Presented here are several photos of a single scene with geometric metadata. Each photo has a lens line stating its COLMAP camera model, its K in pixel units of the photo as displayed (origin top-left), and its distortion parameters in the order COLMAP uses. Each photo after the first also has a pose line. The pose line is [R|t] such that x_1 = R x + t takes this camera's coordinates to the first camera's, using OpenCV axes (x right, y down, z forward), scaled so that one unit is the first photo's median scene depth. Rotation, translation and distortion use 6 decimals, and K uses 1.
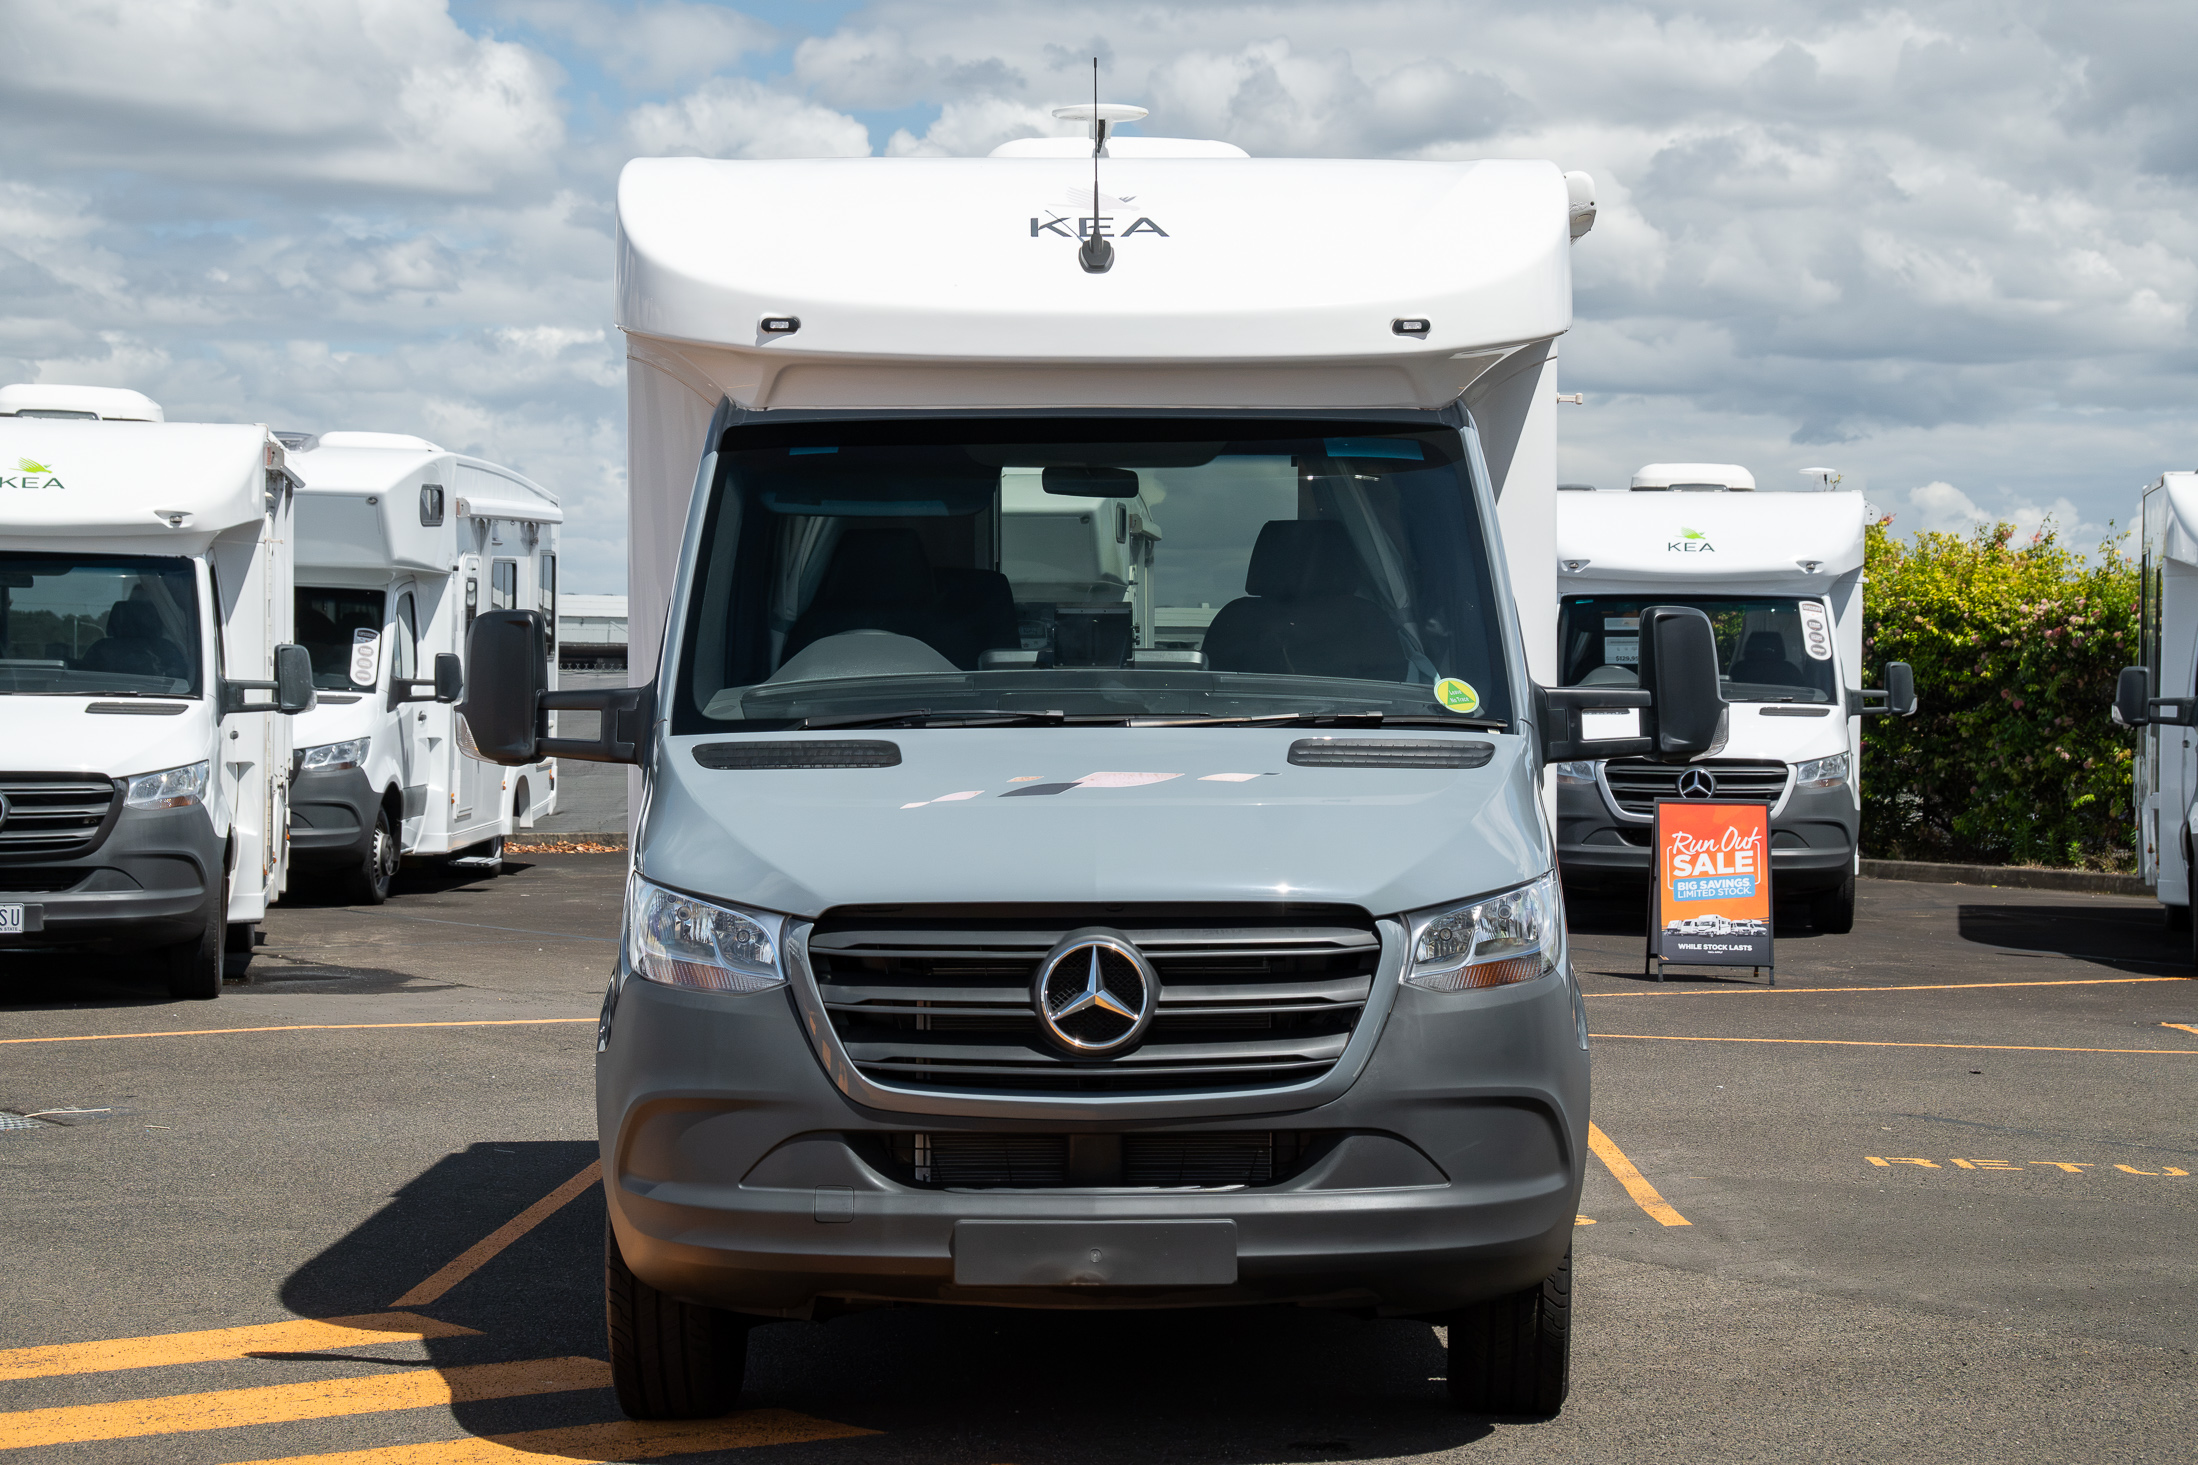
lens RADIAL K [[4956.5, 0, 1099.0], [0, 4956.5, 732.5], [0, 0, 1]] dist [0.284090, -0.038192]
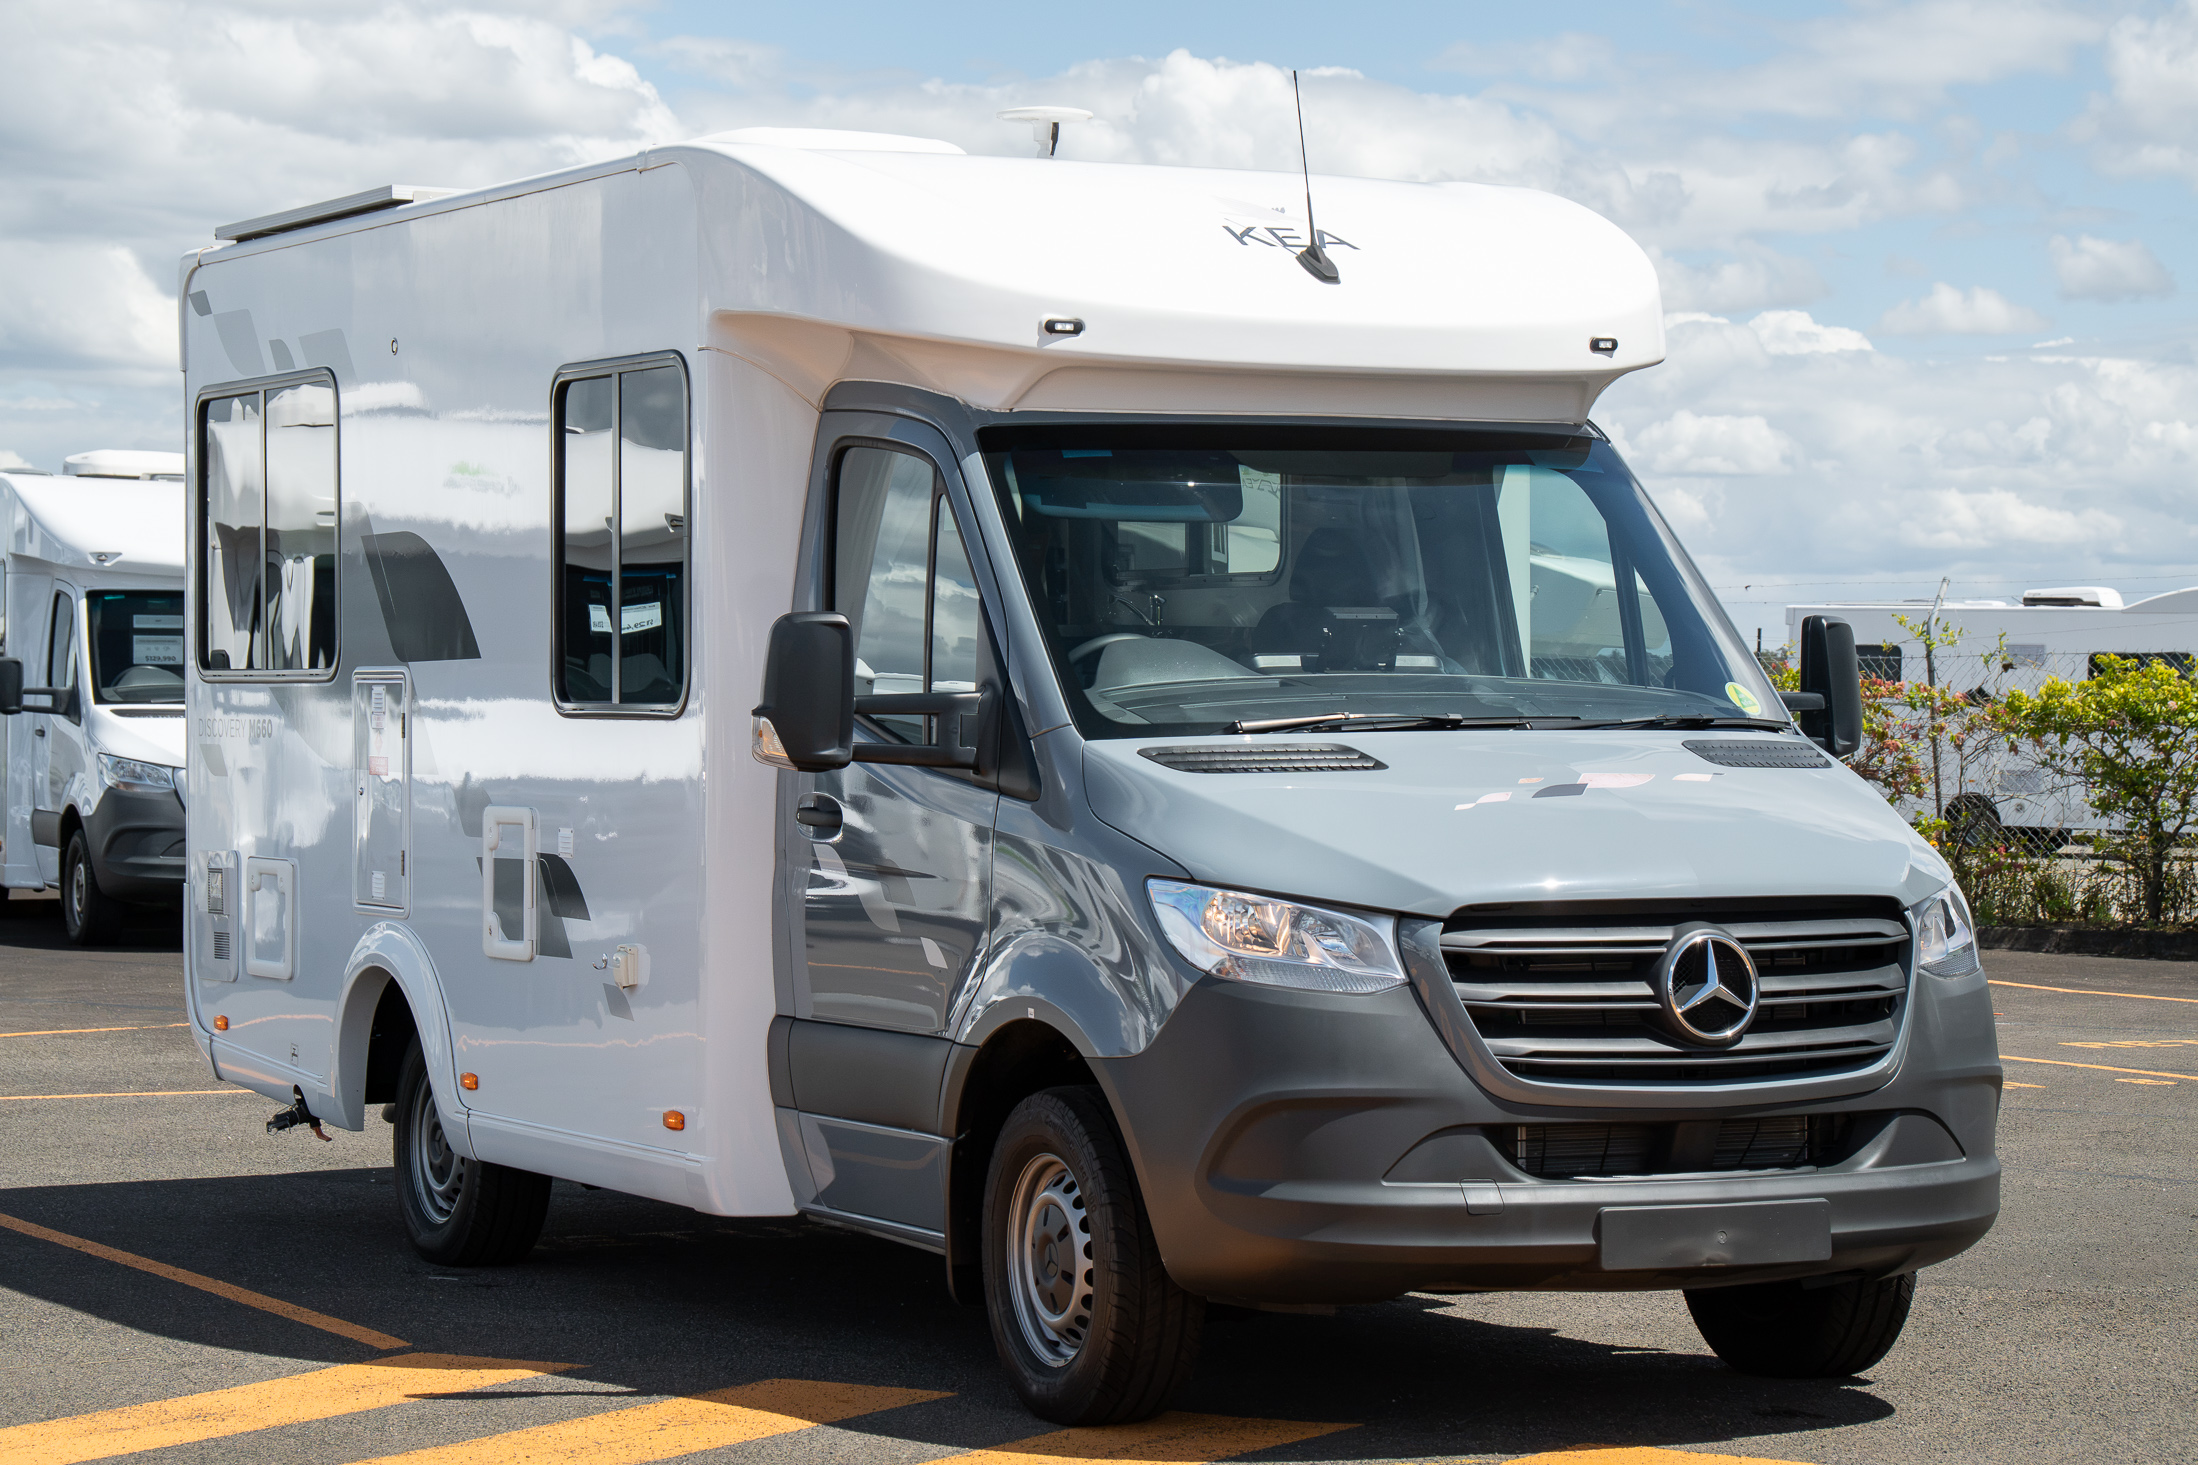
lens RADIAL K [[5257.8, 0, 1099.0], [0, 5257.8, 732.5], [0, 0, 1]] dist [0.492862, -0.196796]
pose [[0.896728, -0.003387, 0.442569, -0.601204], [0.003744, 0.999993, 0.000067, -0.001013], [-0.442567, 0.001597, 0.896734, 0.058647]]
